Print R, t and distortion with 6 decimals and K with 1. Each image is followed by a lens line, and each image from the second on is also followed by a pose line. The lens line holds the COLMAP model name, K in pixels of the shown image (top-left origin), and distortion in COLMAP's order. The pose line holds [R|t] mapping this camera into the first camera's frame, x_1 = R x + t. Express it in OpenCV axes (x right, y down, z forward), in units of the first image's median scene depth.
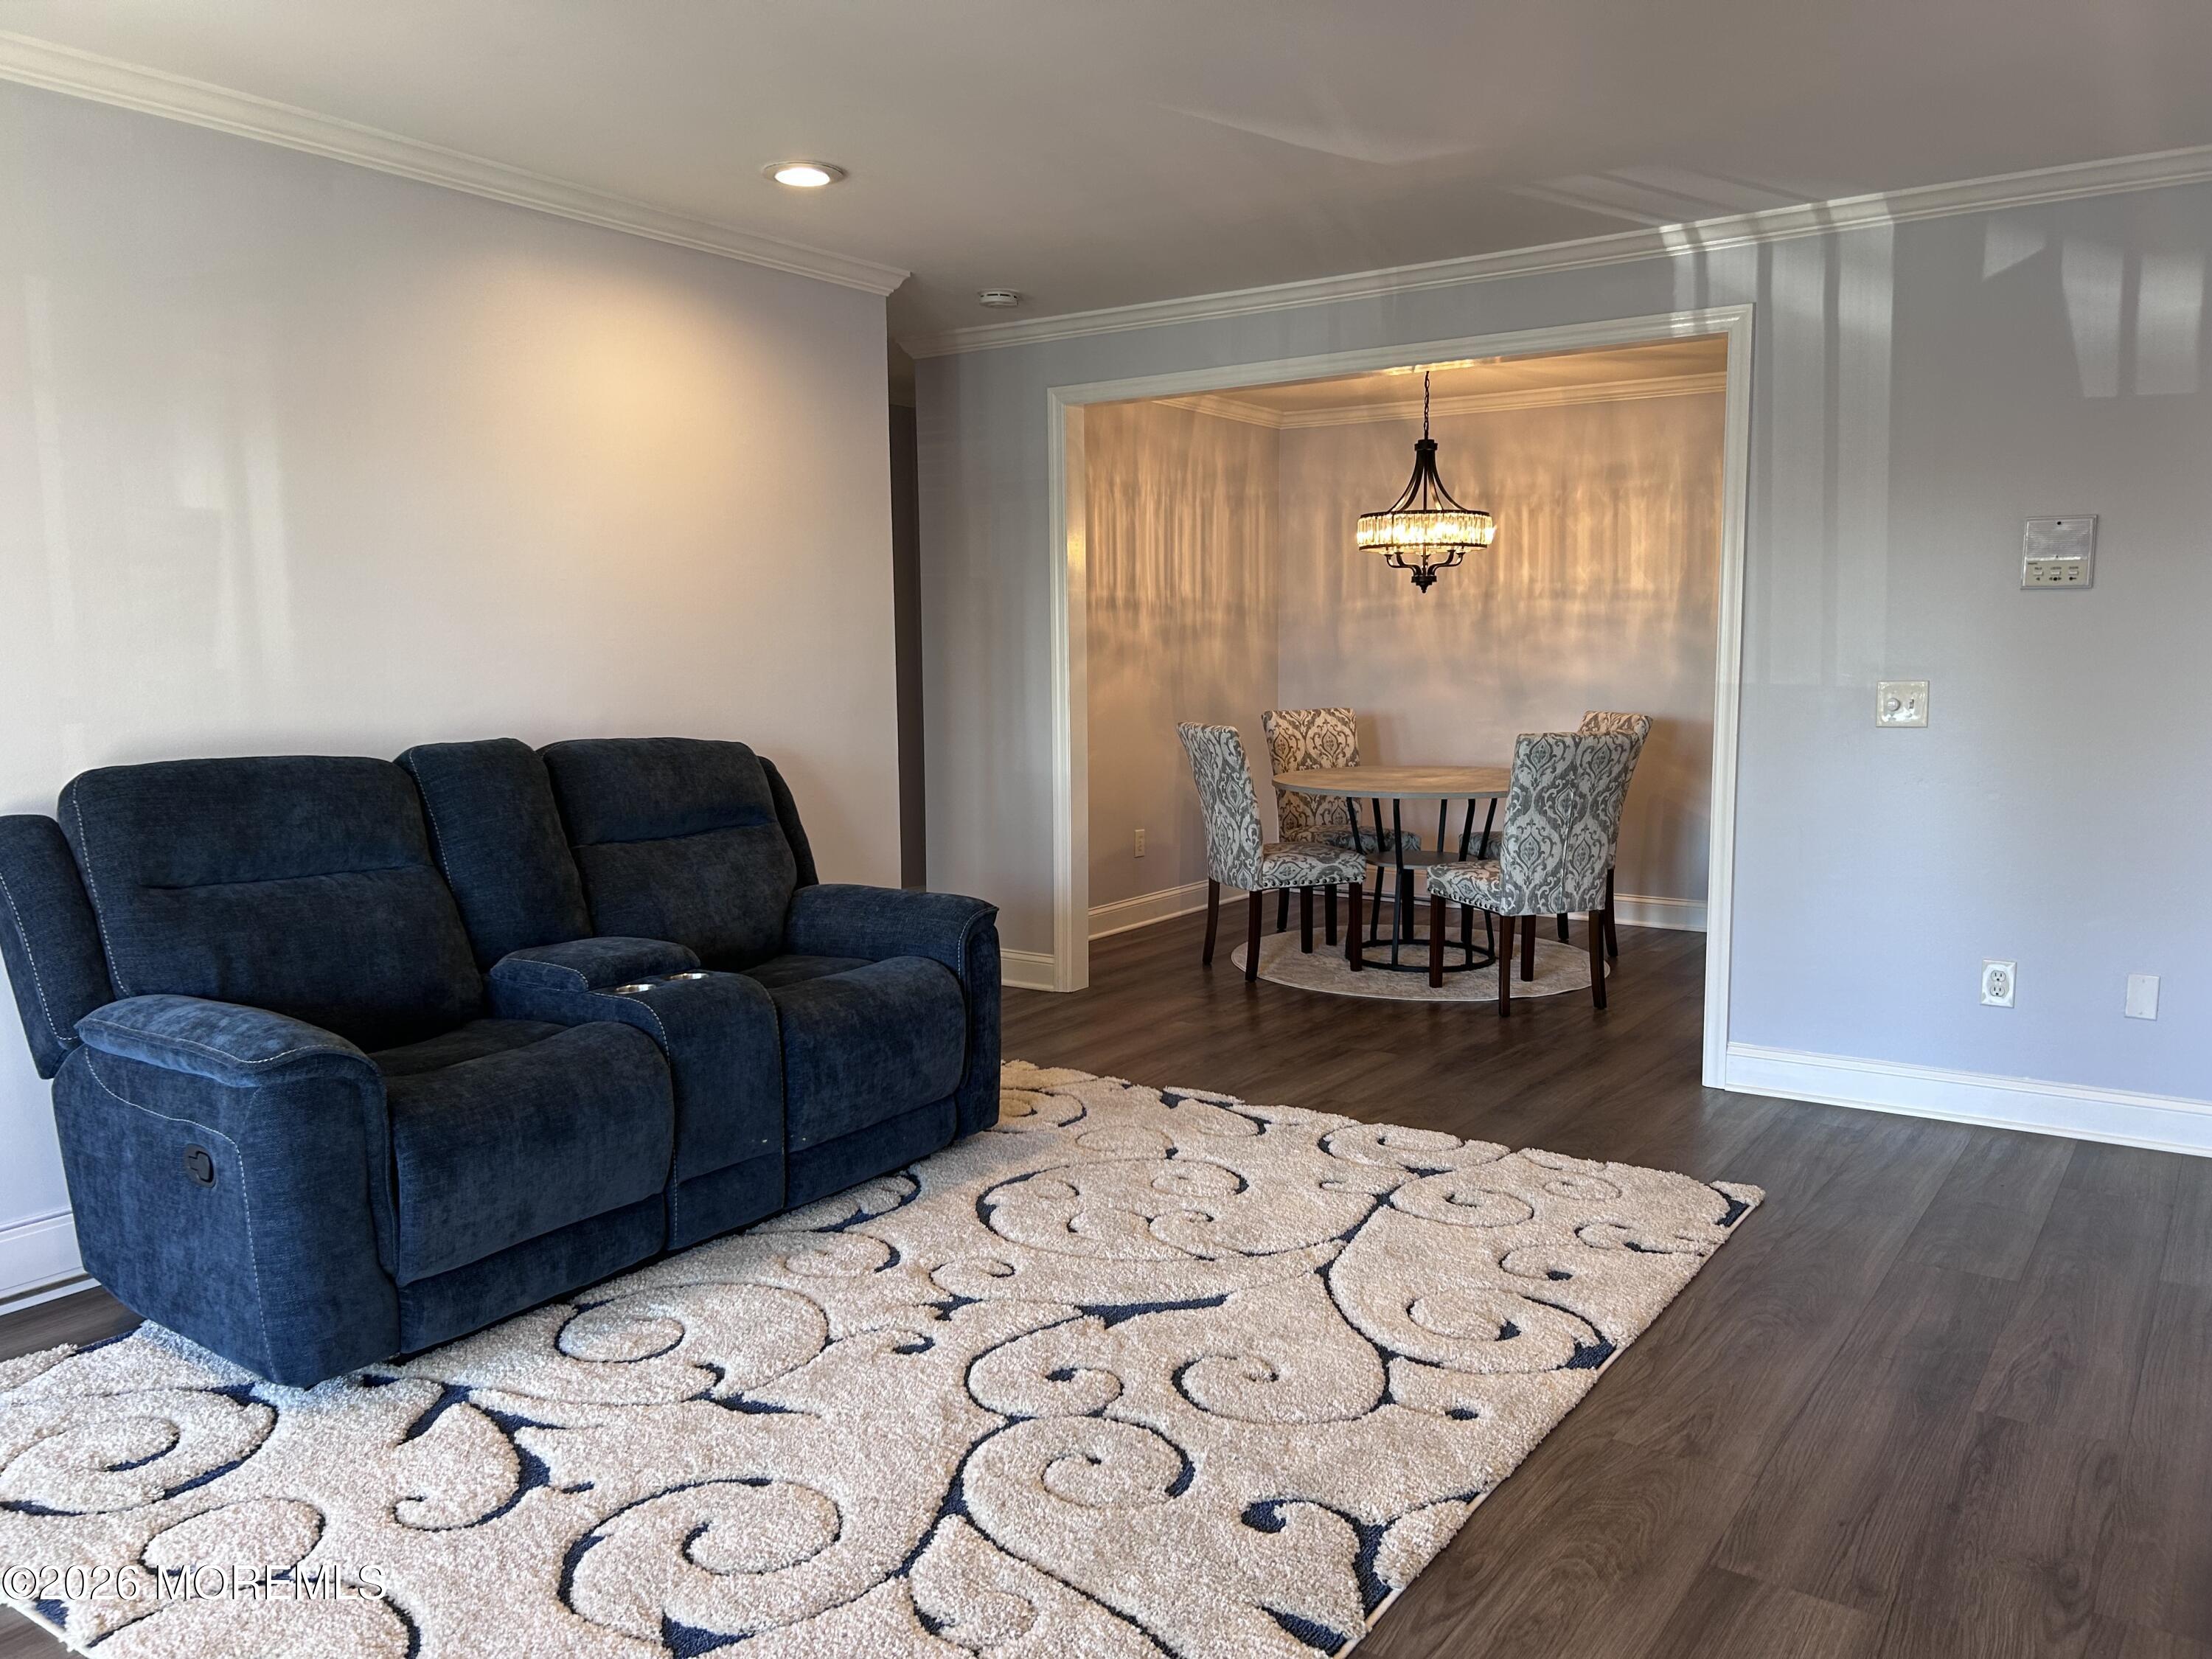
lens RADIAL K [[1675.8, 0, 1106.0], [0, 1675.8, 829.5], [0, 0, 1]] dist [0.034220, 0.004568]
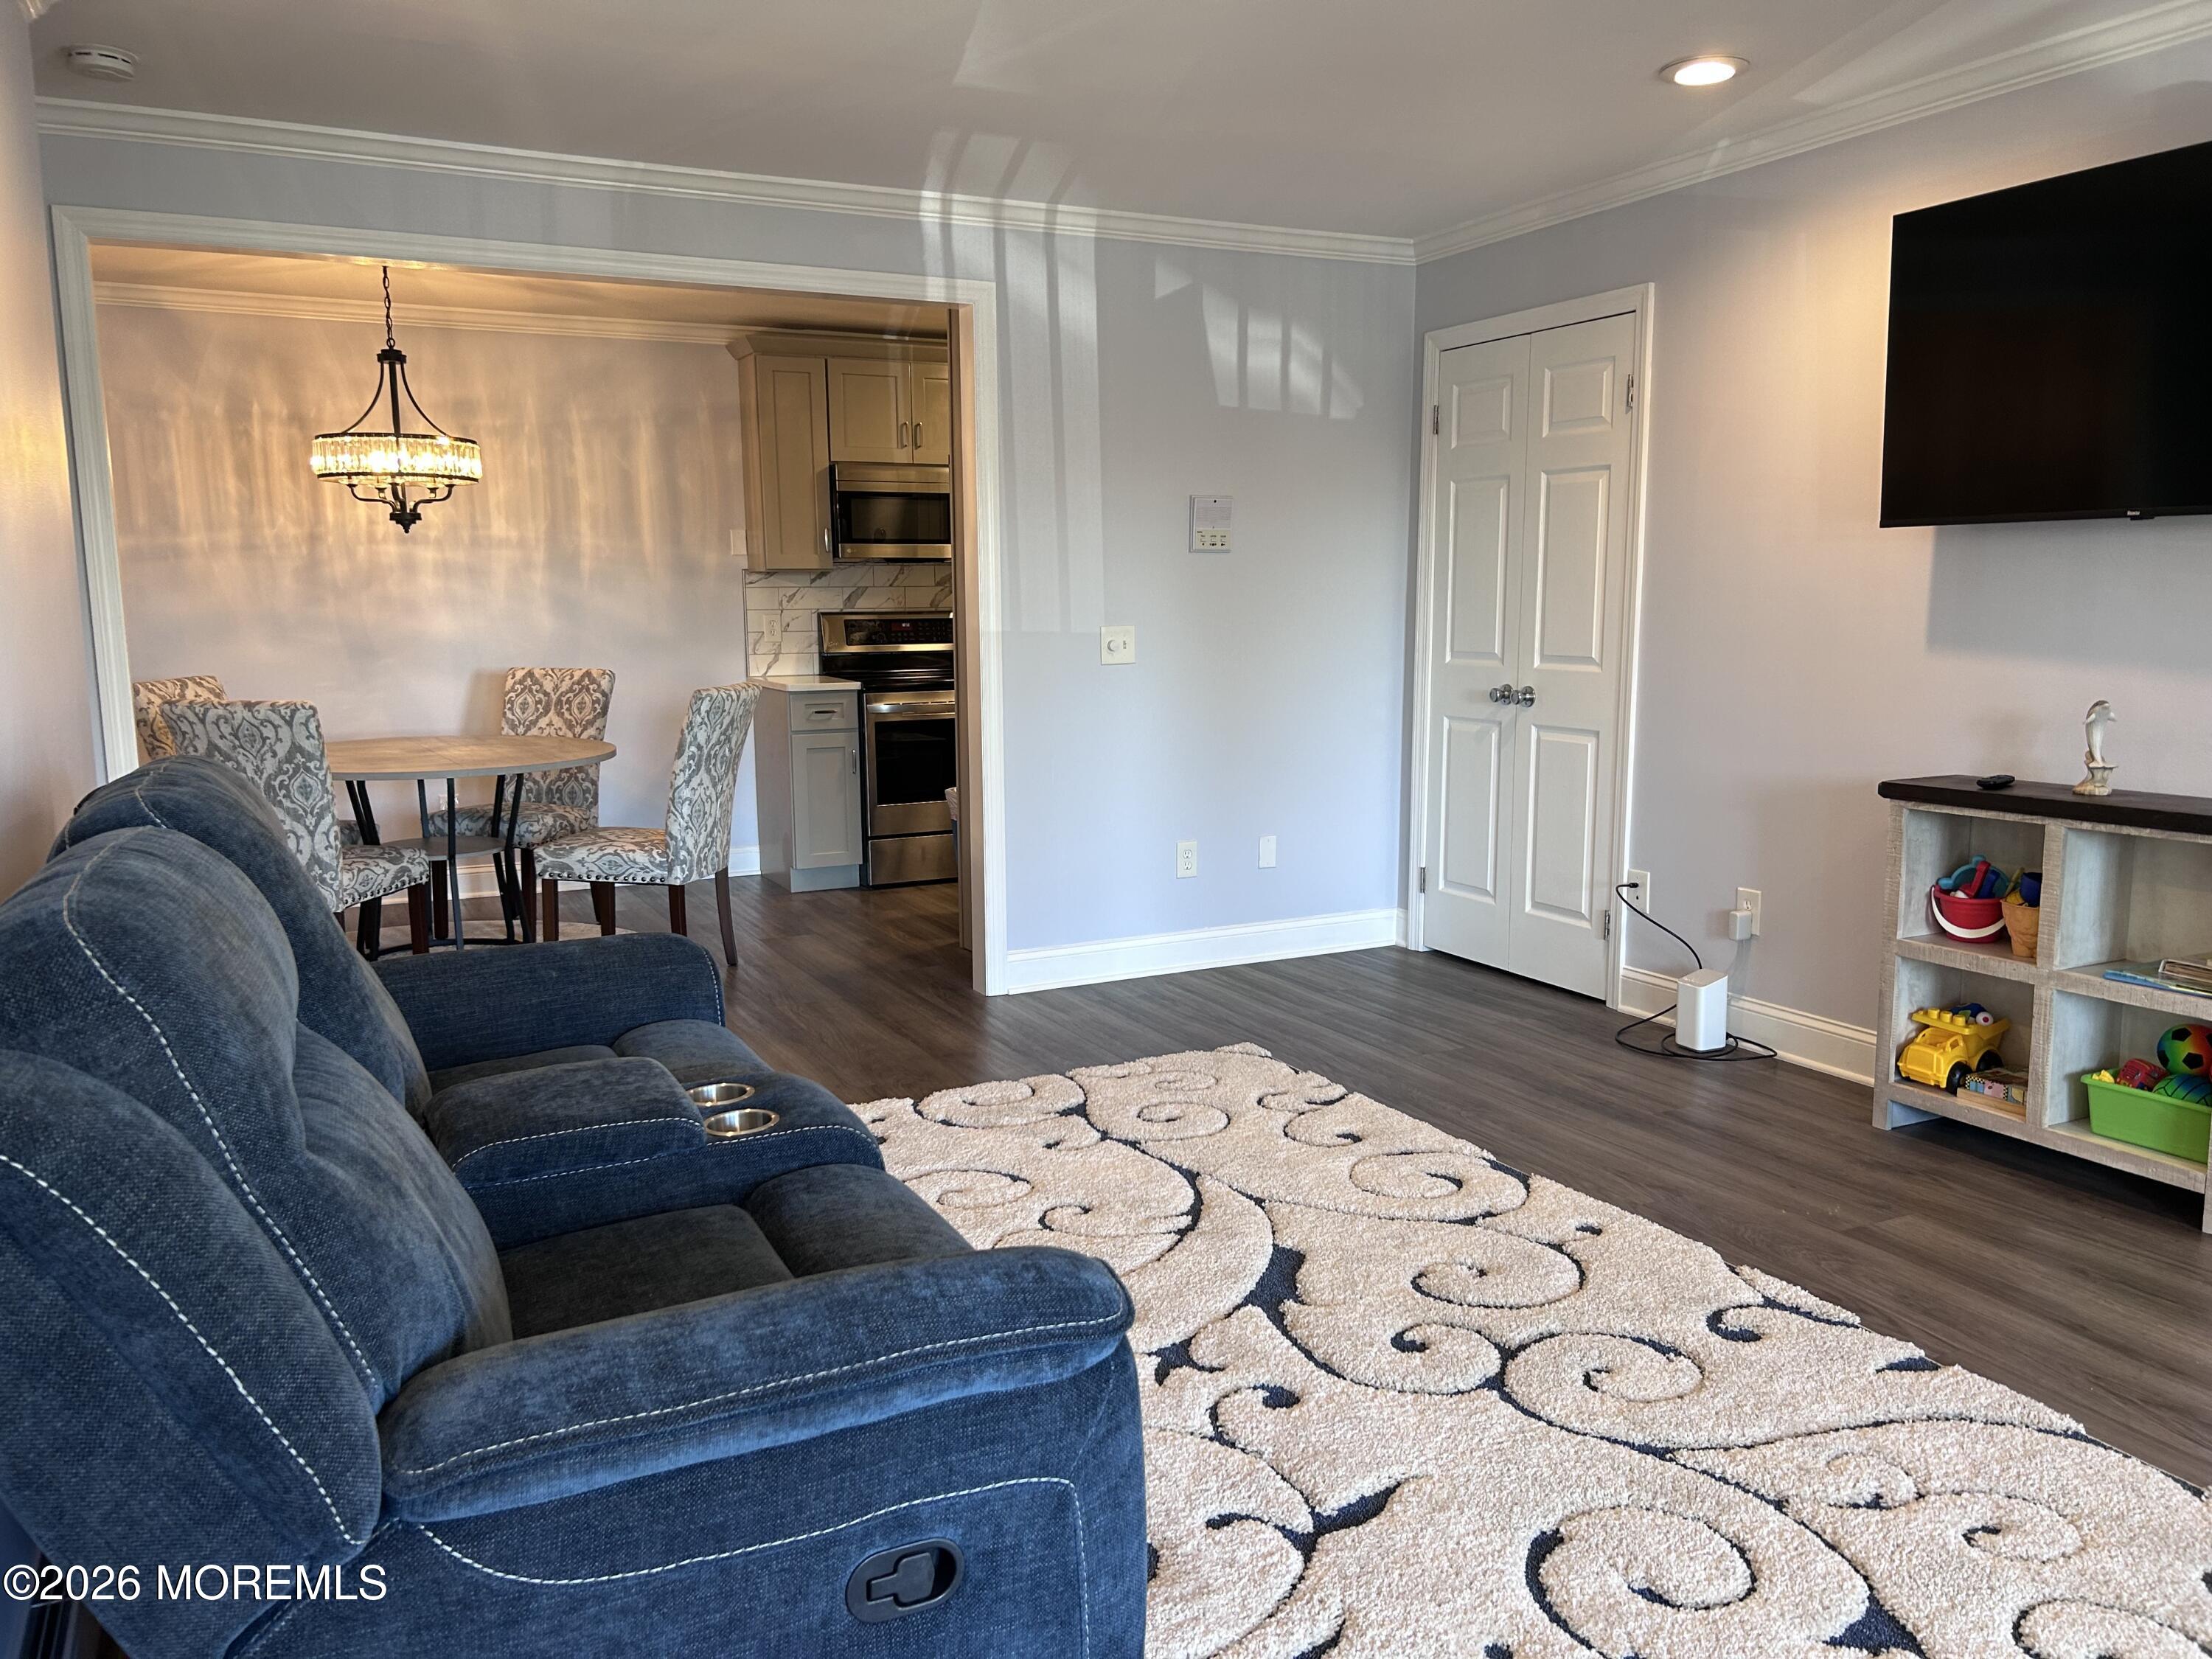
lens RADIAL K [[1663.2, 0, 1106.0], [0, 1663.2, 829.5], [0, 0, 1]] dist [0.093297, -0.146423]
pose [[0.482253, -0.124737, 0.867106, -0.440224], [0.101309, 0.991111, 0.086231, -0.034666], [-0.870154, 0.046261, 0.490604, 0.319311]]
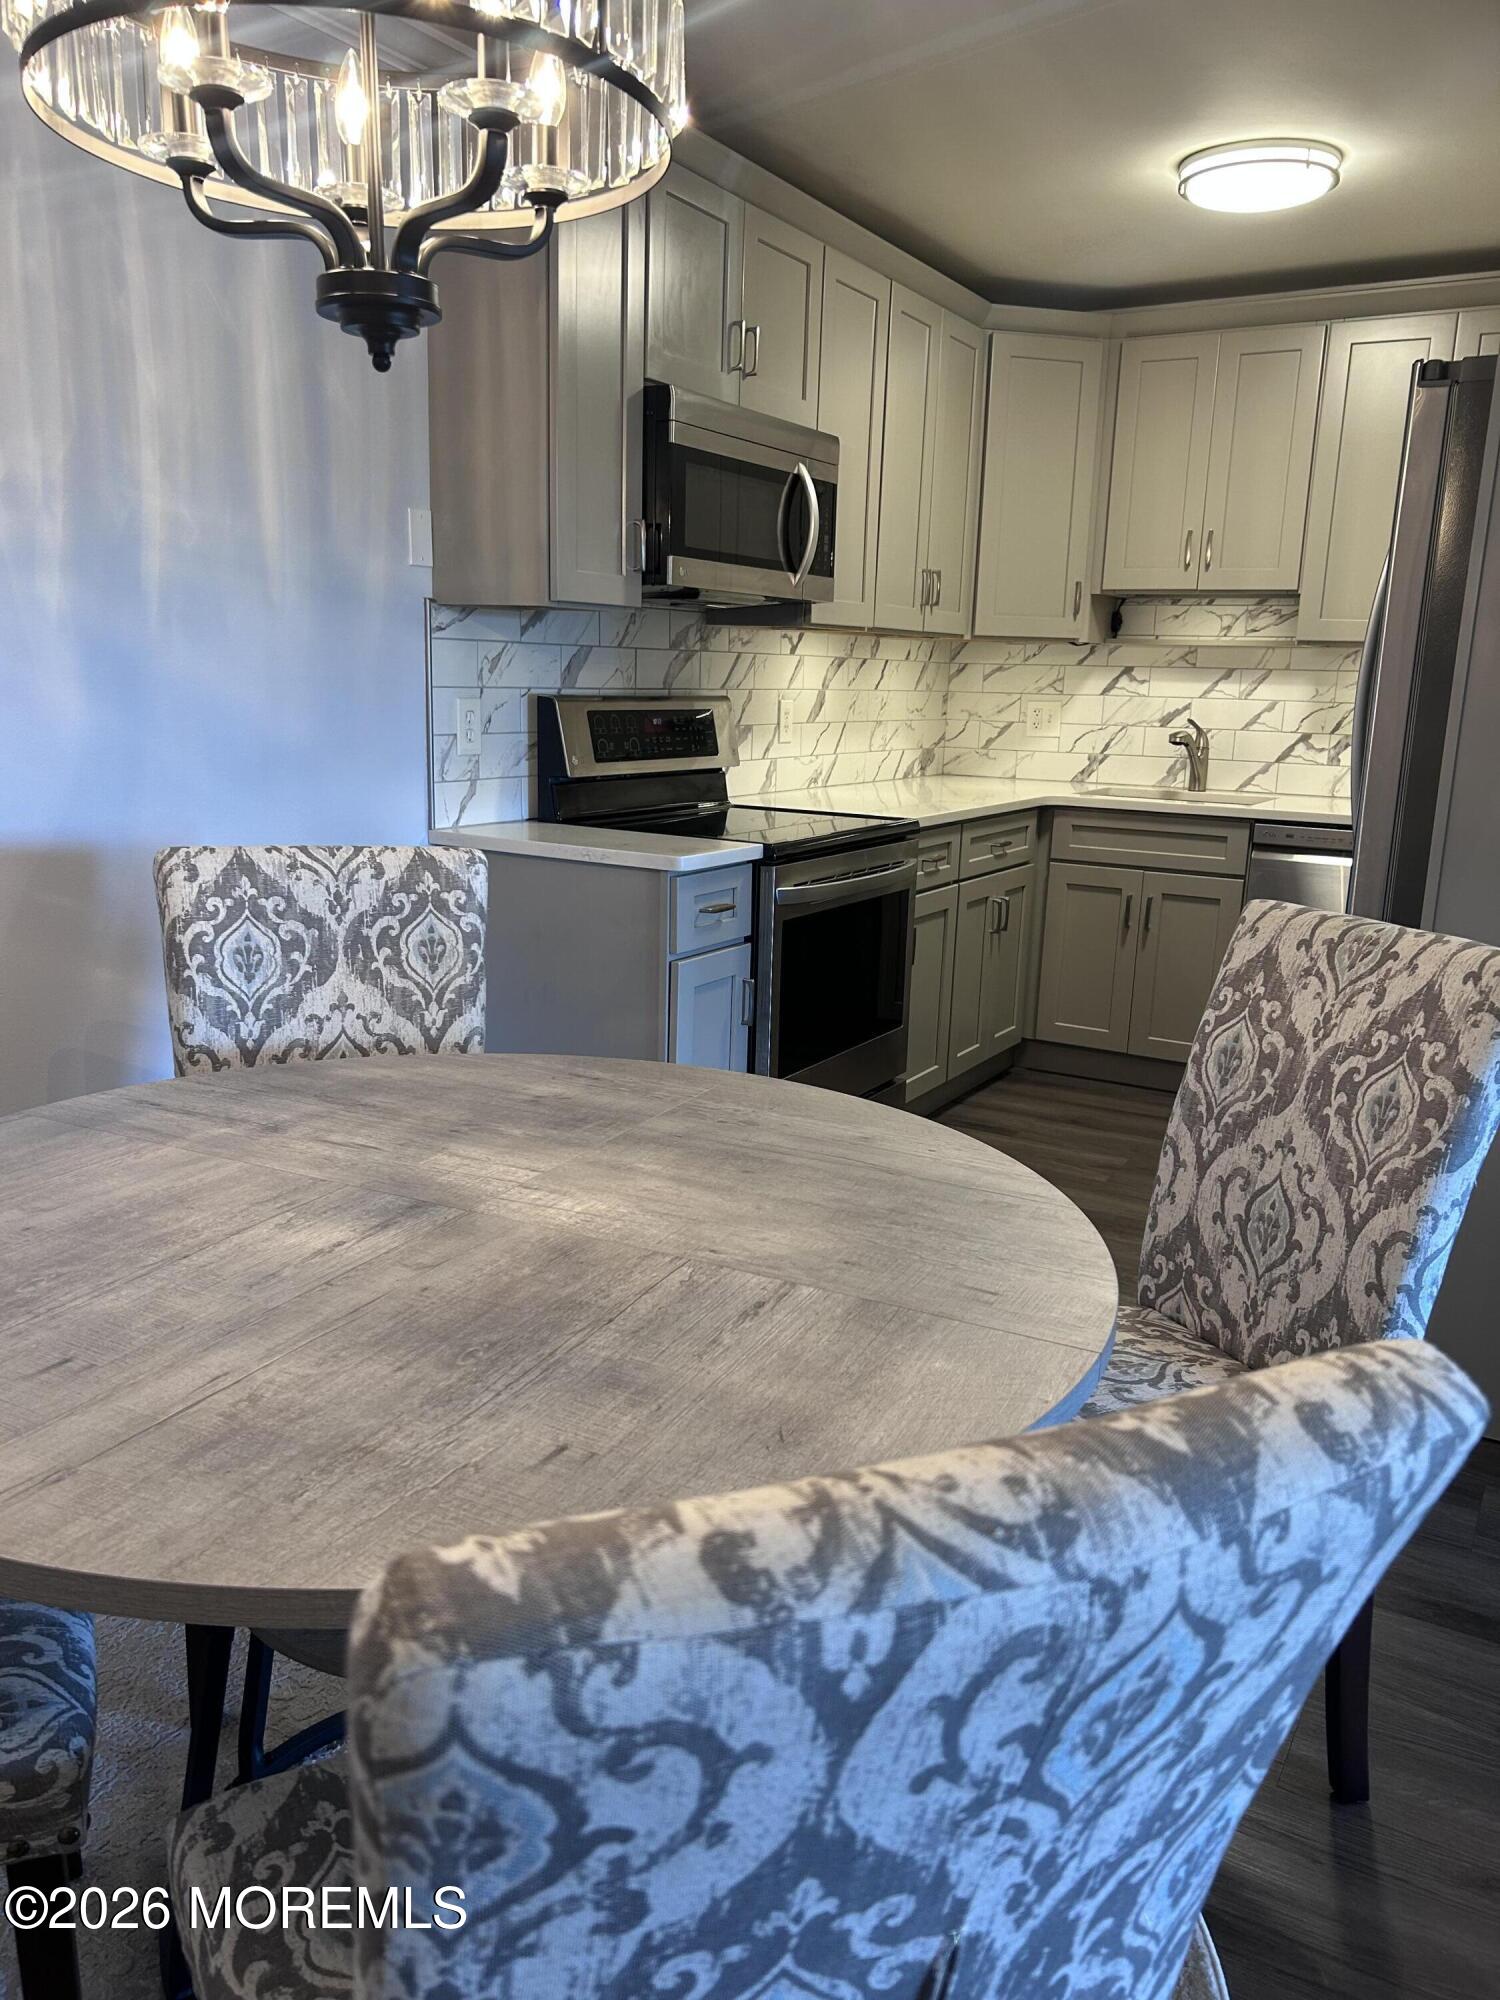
lens RADIAL K [[1535.3, 0, 751.9], [0, 1535.3, 1021.7], [0, 0, 1]] dist [0.002991, -0.000965]
pose [[-0.081479, -0.218208, 0.972495, -0.021676], [0.078856, 0.971269, 0.224540, -0.114651], [-0.993551, 0.094982, -0.061931, 1.090523]]
